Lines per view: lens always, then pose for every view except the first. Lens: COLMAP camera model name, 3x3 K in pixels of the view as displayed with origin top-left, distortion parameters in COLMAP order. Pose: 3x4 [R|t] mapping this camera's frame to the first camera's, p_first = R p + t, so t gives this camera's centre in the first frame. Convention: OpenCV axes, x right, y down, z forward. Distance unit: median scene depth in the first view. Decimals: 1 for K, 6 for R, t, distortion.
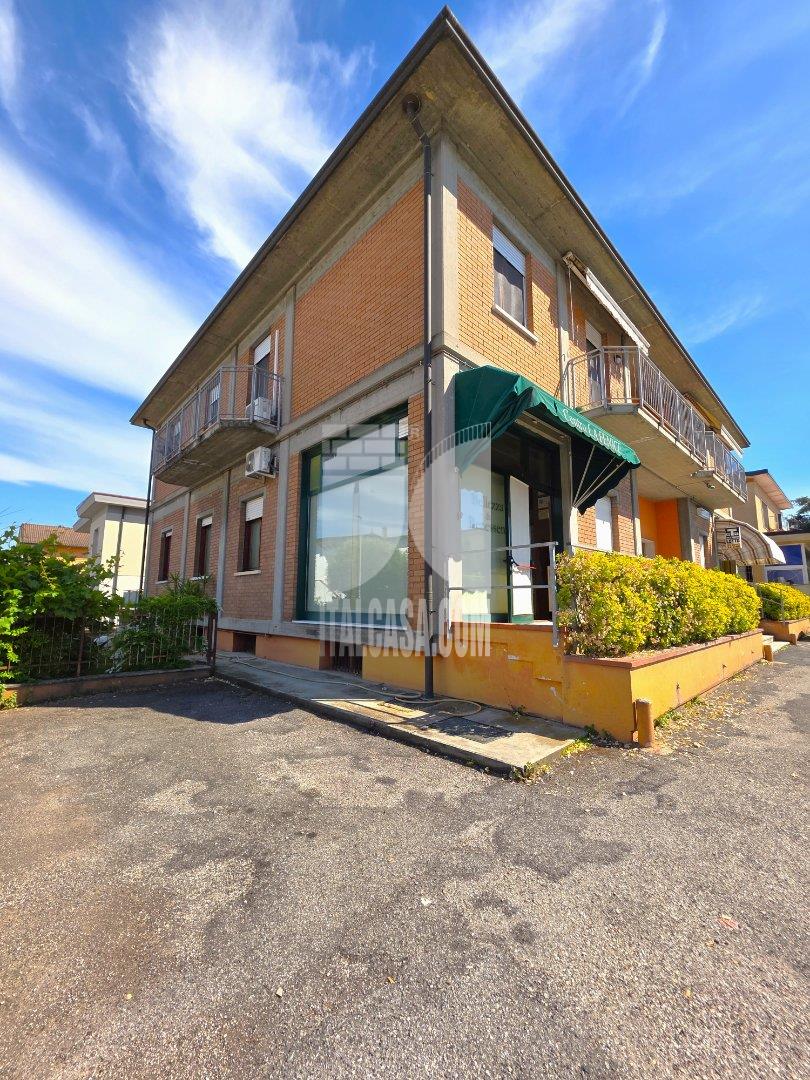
lens RADIAL K [[438.8, 0, 411.3], [0, 438.8, 543.7], [0, 0, 1]] dist [0.004628, 0.000149]
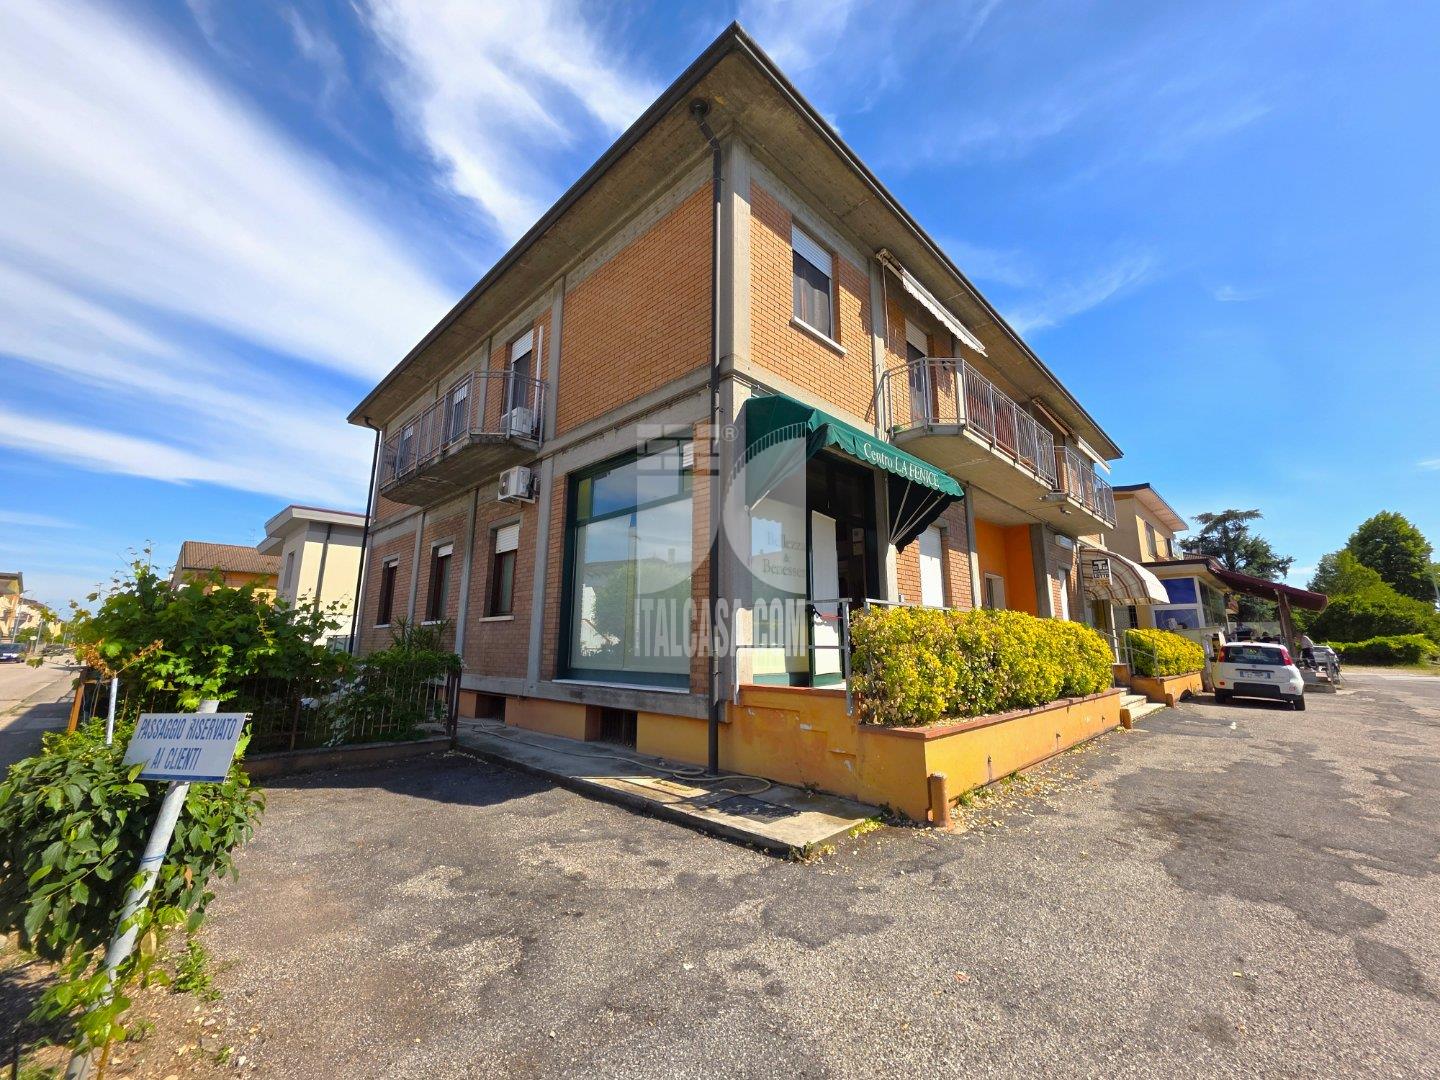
lens RADIAL K [[585.0, 0, 724.6], [0, 585.0, 531.0], [0, 0, 1]] dist [0.004628, 0.000149]
pose [[0.999599, 0.006565, 0.027531, 0.025750], [-0.004856, 0.998083, -0.061701, -0.050549], [-0.027884, 0.061543, 0.997715, -0.163061]]
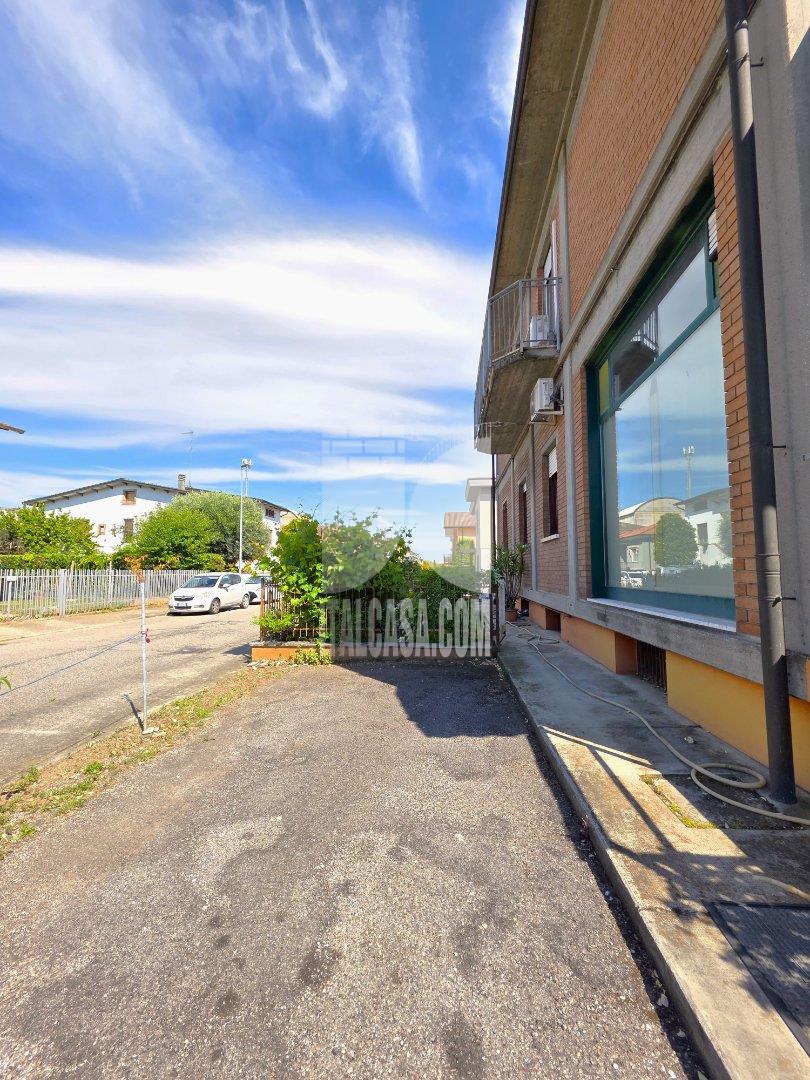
lens RADIAL K [[436.7, 0, 402.3], [0, 436.7, 543.1], [0, 0, 1]] dist [0.005598, 0.000346]
pose [[0.650083, -0.054253, -0.757924, 0.122915], [0.105400, 0.994244, 0.019235, 0.051056], [0.752518, -0.092389, 0.652059, 0.420914]]
